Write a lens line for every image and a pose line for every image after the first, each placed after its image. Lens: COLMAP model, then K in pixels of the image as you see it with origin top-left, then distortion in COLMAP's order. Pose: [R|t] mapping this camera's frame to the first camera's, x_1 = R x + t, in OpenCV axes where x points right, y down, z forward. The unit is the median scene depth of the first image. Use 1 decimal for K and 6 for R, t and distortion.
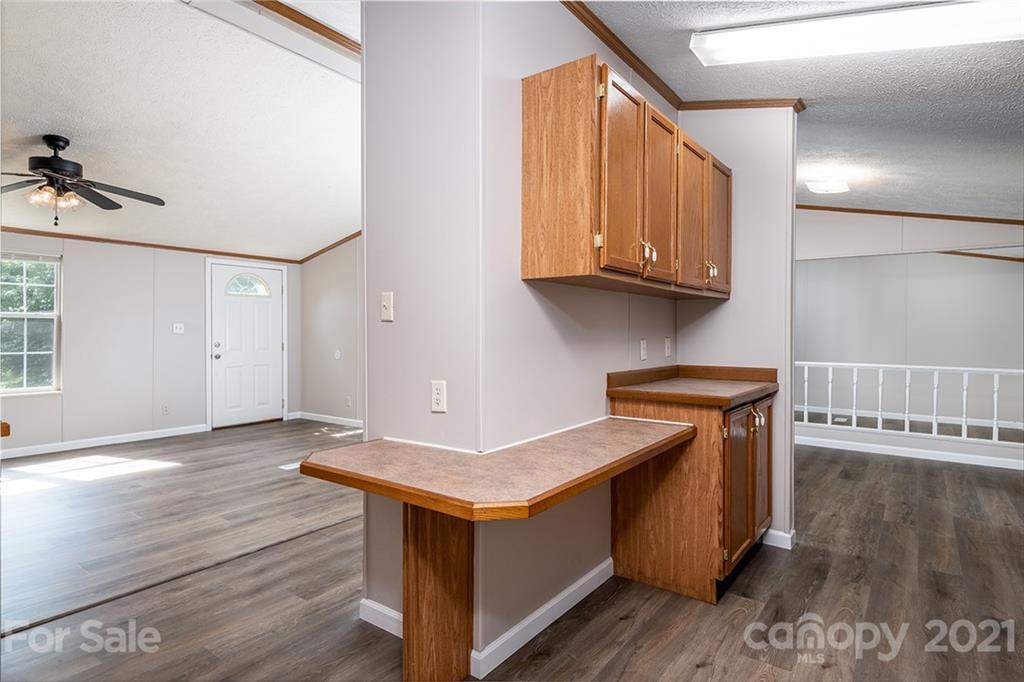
lens RADIAL K [[550.4, 0, 504.3], [0, 550.4, 331.7], [0, 0, 1]] dist [0.017273, -0.001043]
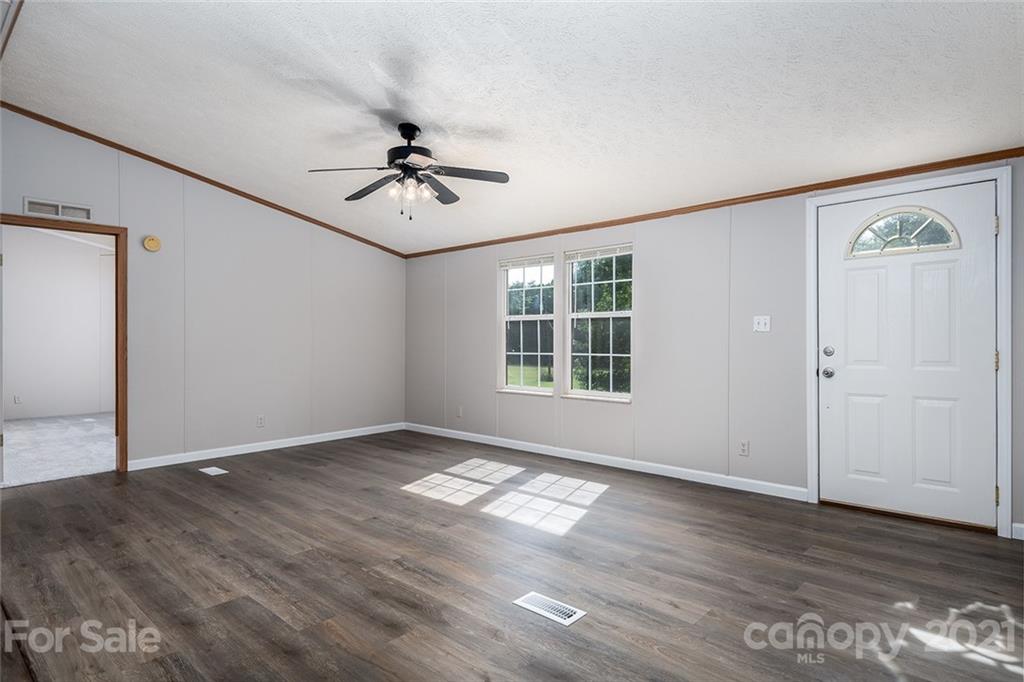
lens RADIAL K [[567.6, 0, 503.6], [0, 567.6, 347.3], [0, 0, 1]] dist [0.017299, -0.001561]
pose [[-0.101802, 0.012894, -0.994721, 0.144916], [0.005488, 0.999908, 0.012400, 0.018166], [0.994790, -0.004197, -0.101863, 1.343221]]
